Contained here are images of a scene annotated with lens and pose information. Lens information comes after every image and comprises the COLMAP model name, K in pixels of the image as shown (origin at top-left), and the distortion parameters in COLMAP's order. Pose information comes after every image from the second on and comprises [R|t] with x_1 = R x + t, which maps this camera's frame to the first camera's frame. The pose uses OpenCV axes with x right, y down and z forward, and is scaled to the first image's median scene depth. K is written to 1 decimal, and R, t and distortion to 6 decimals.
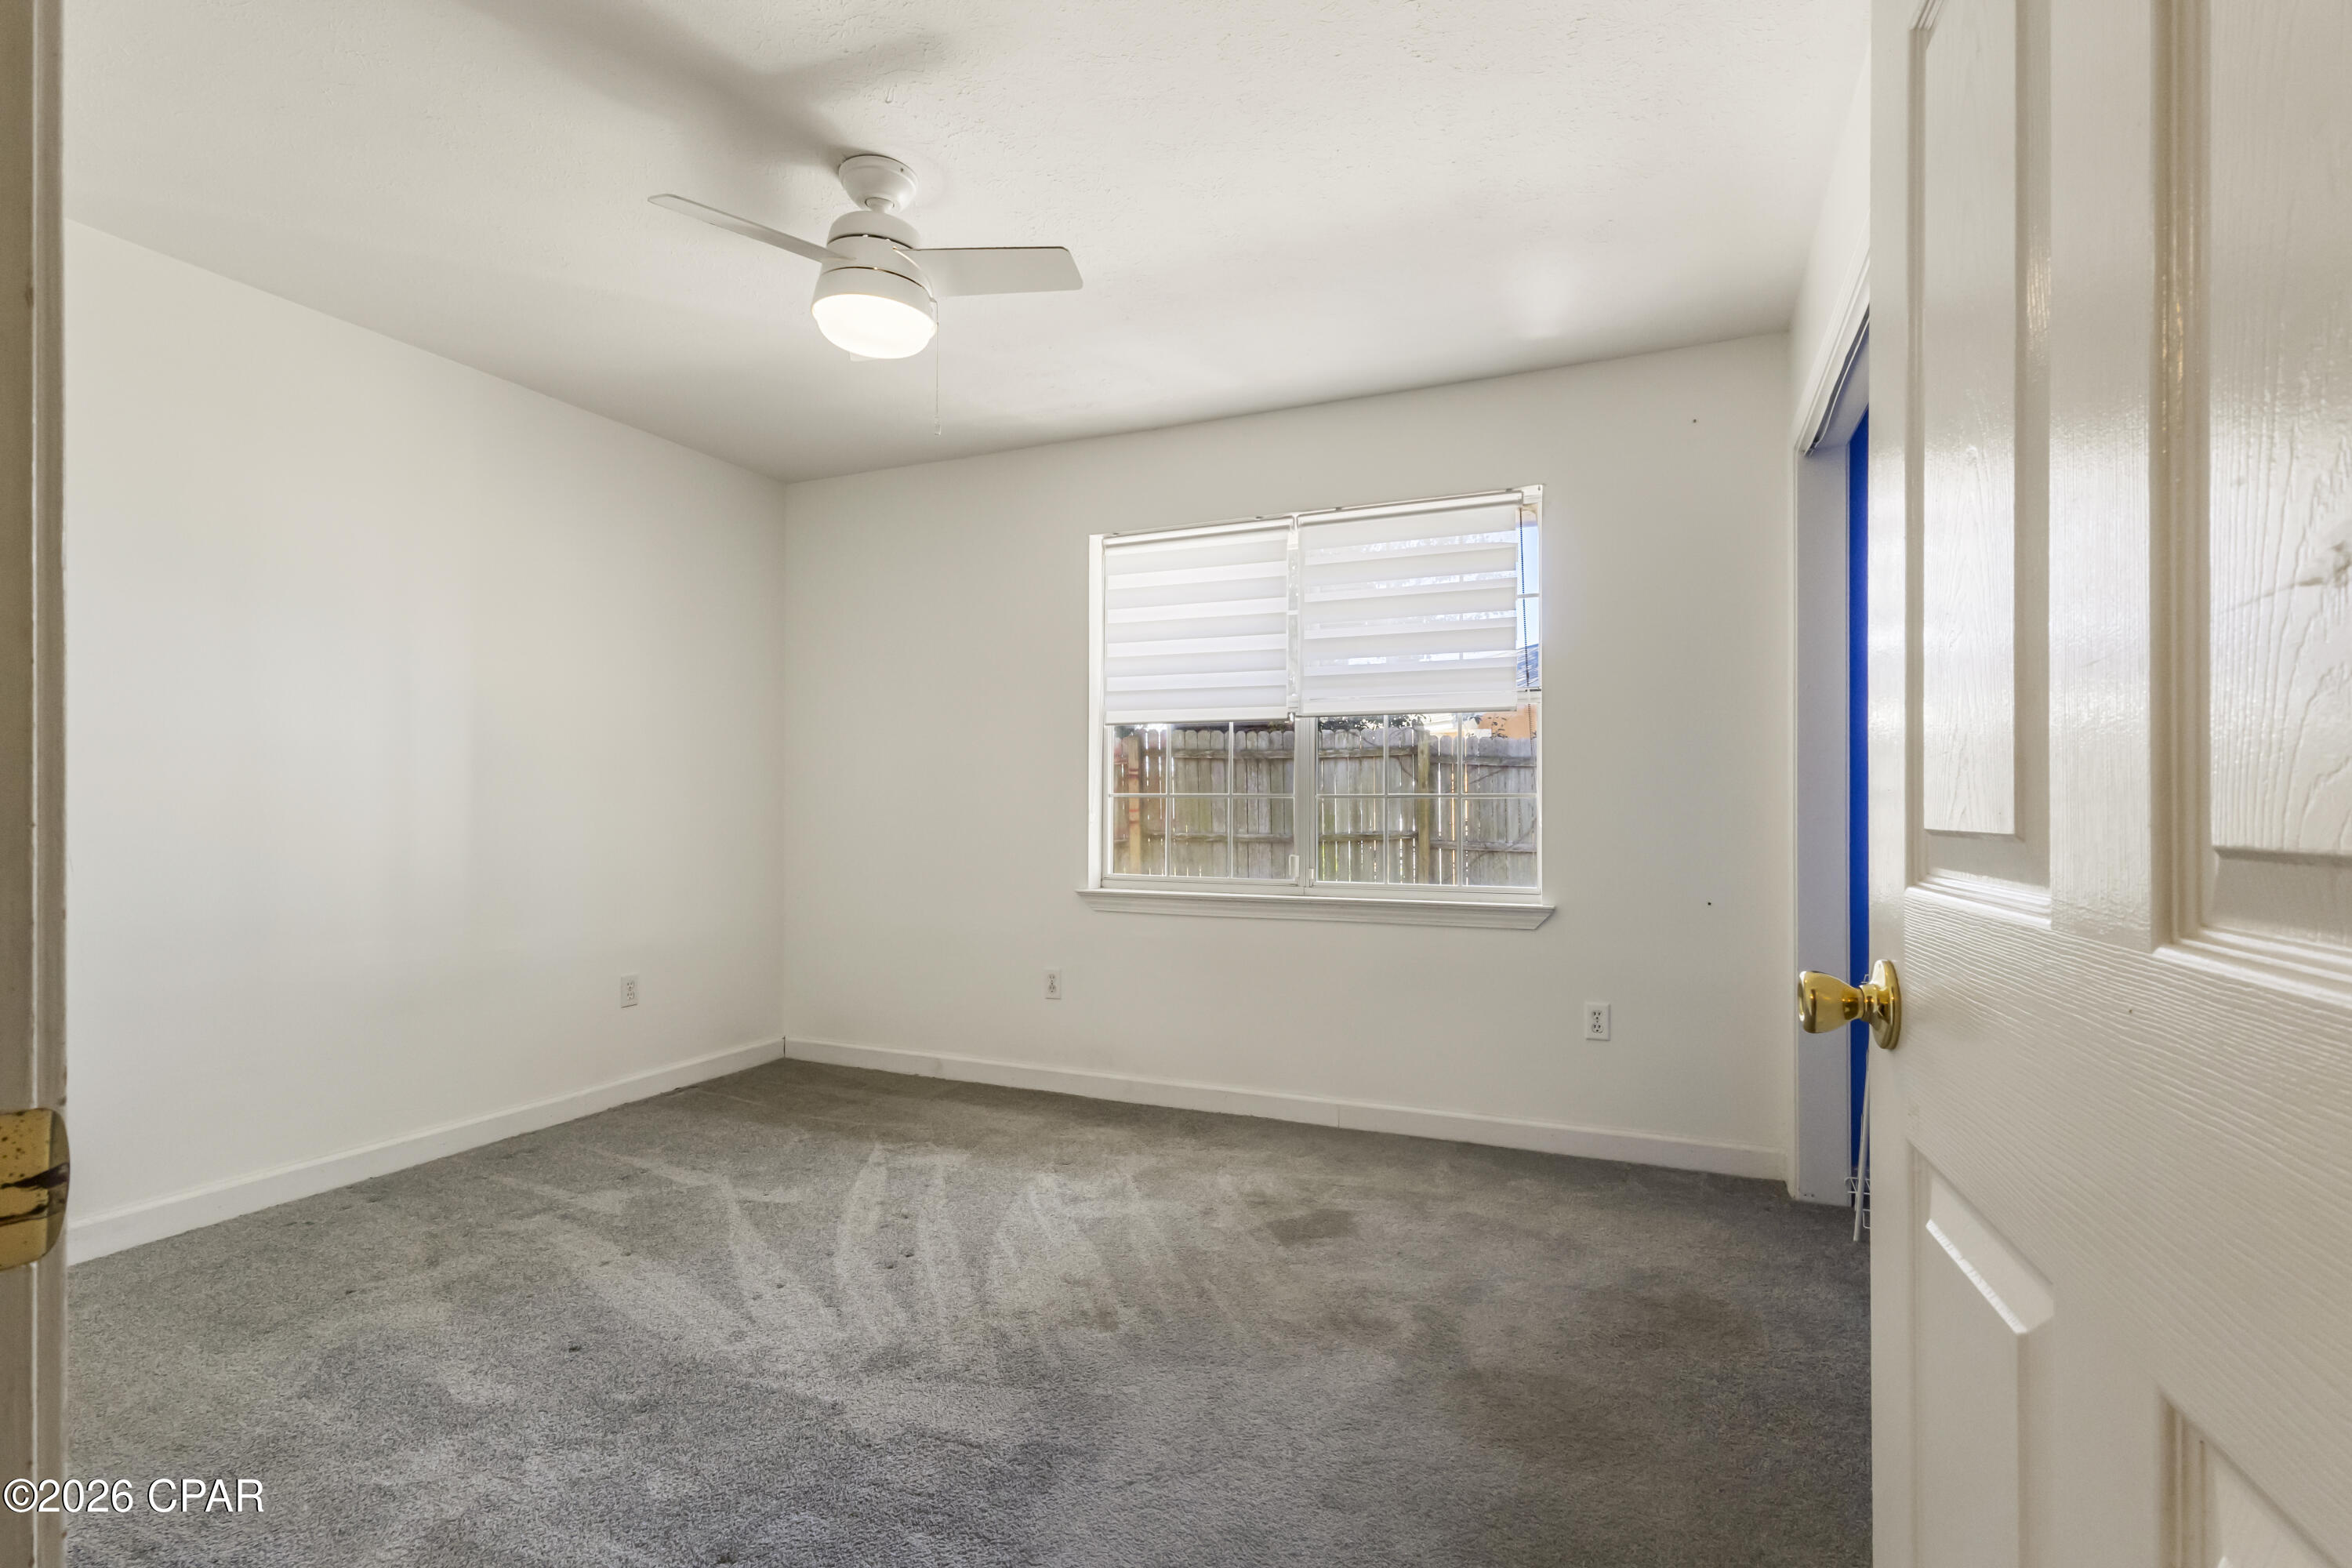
lens RADIAL K [[1066.8, 0, 1176.0], [0, 1066.8, 784.0], [0, 0, 1]] dist [0.000994, -0.000015]
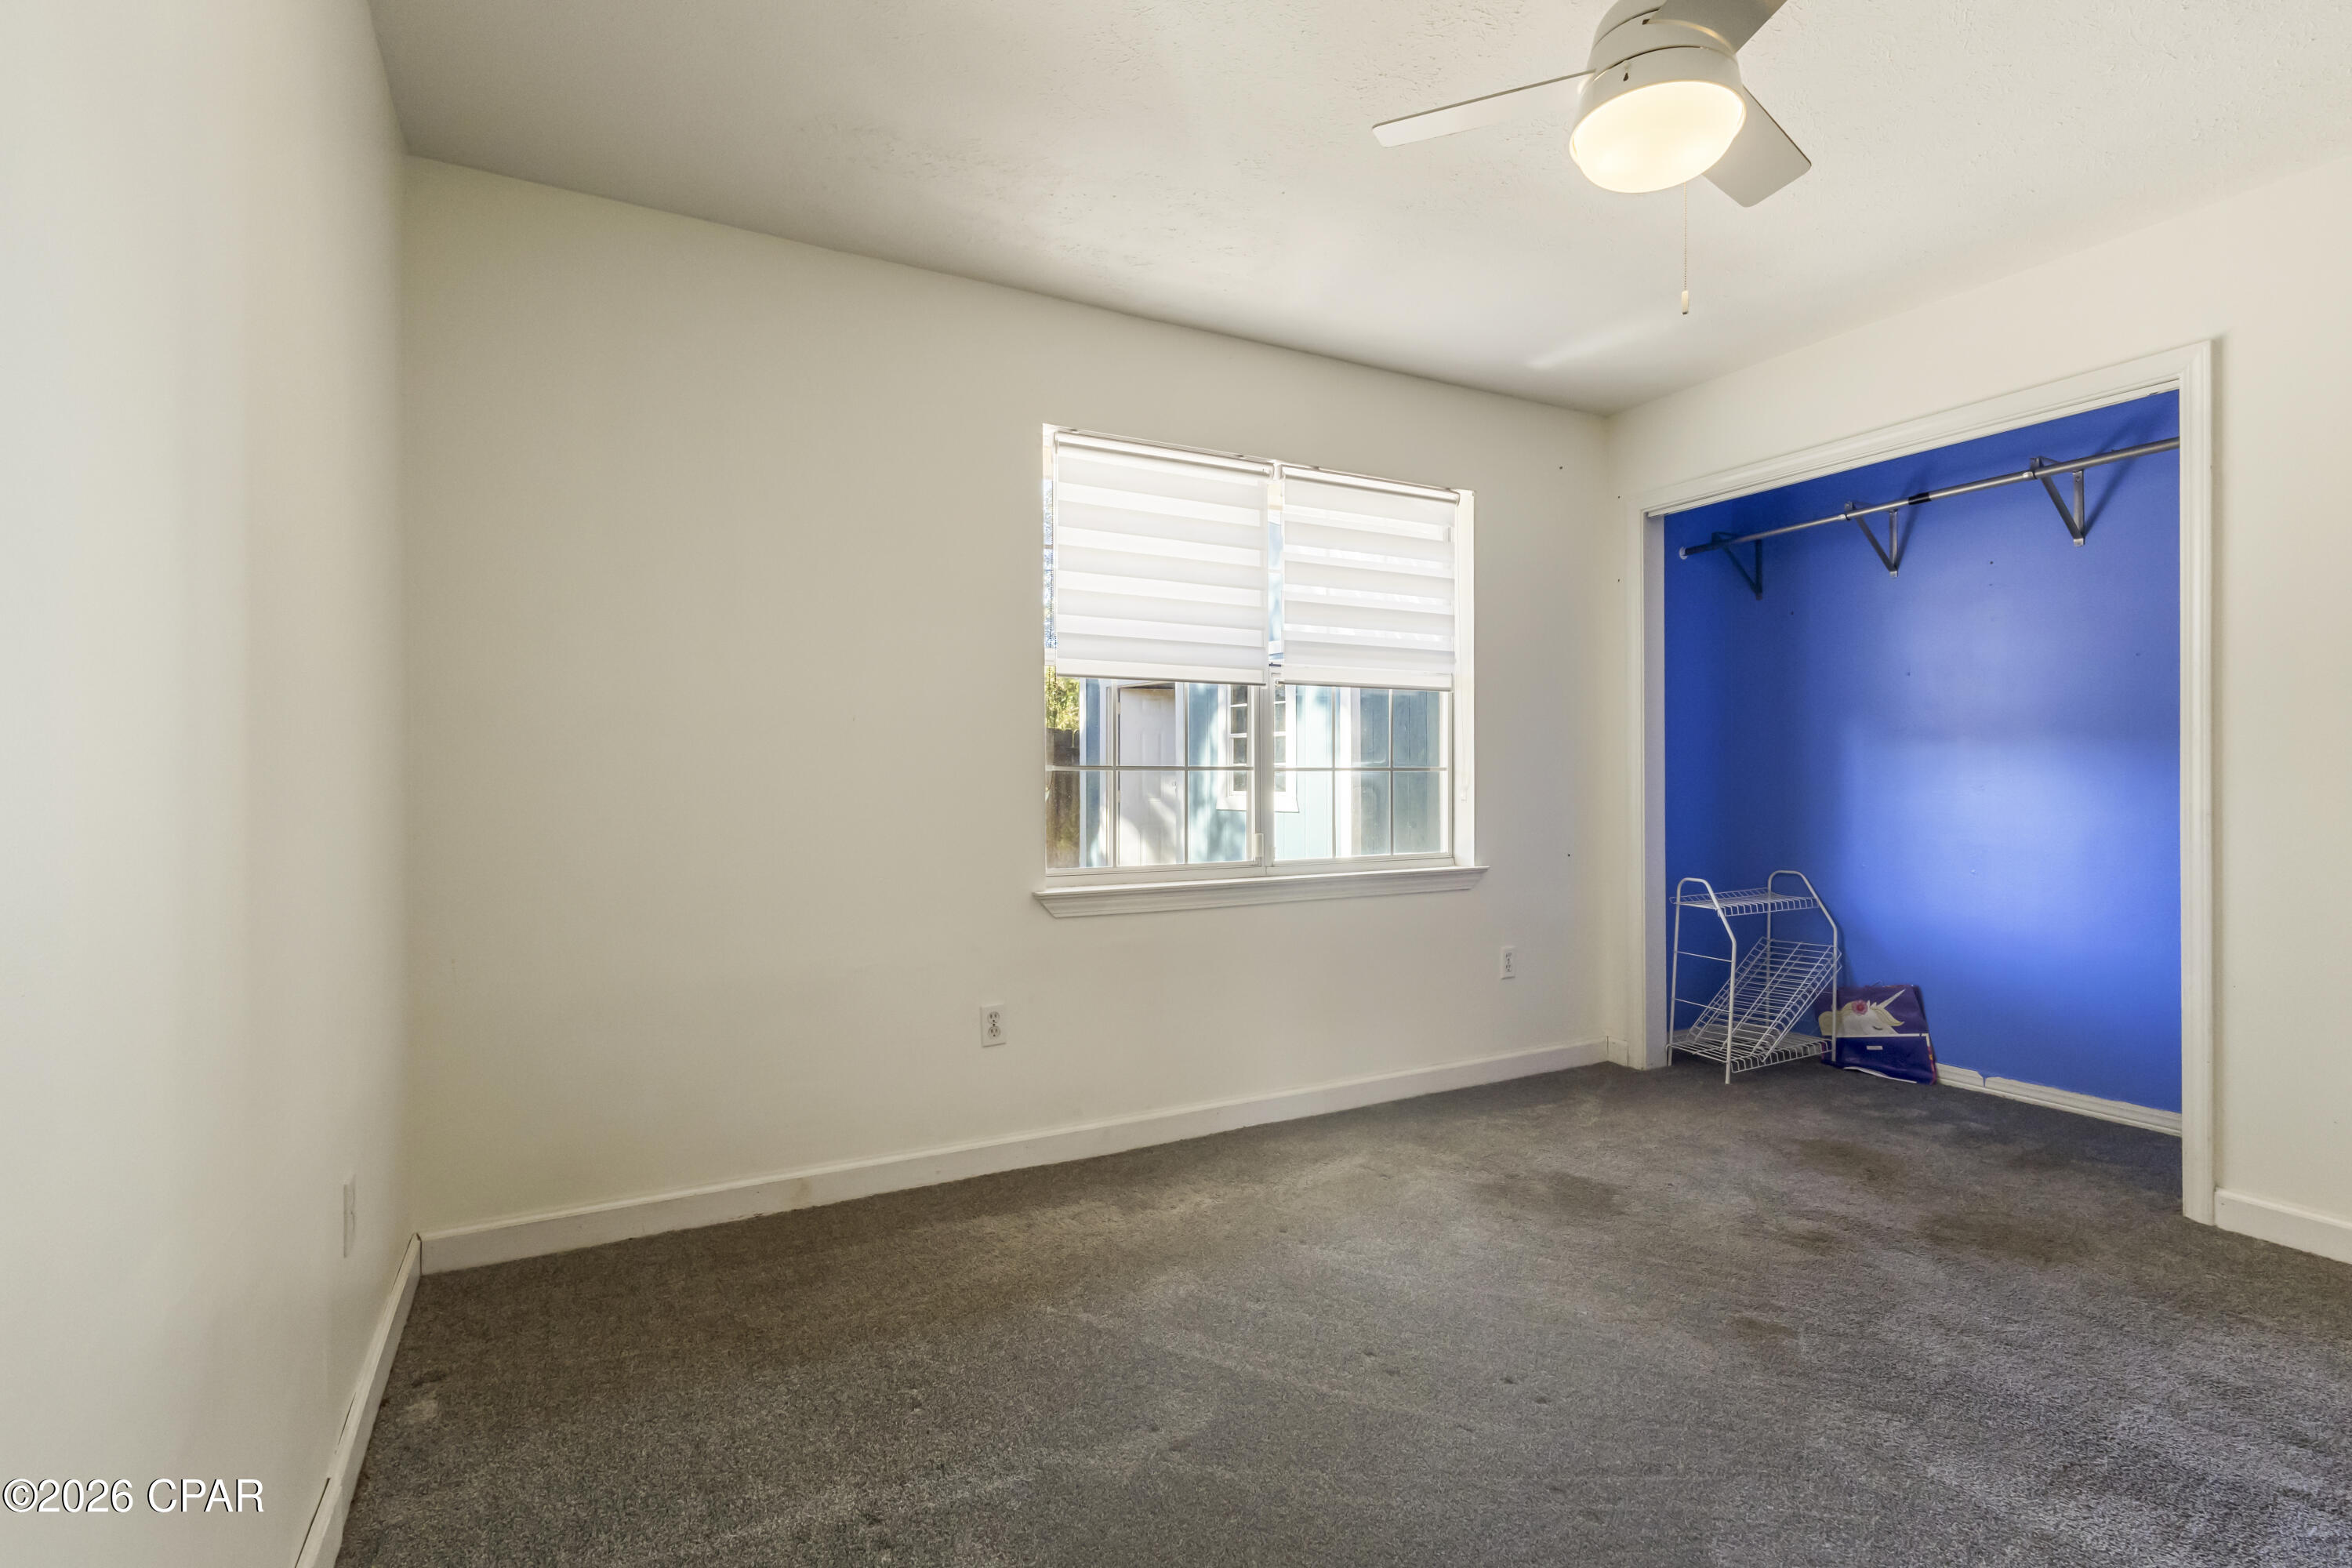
lens RADIAL K [[1095.1, 0, 1180.2], [0, 1095.1, 753.8], [0, 0, 1]] dist [0.001626, 0.000393]
pose [[0.622478, 0.009279, 0.782582, -0.688831], [-0.014250, 0.999898, -0.000521, 0.000445], [-0.782507, -0.010827, 0.622547, 0.480812]]
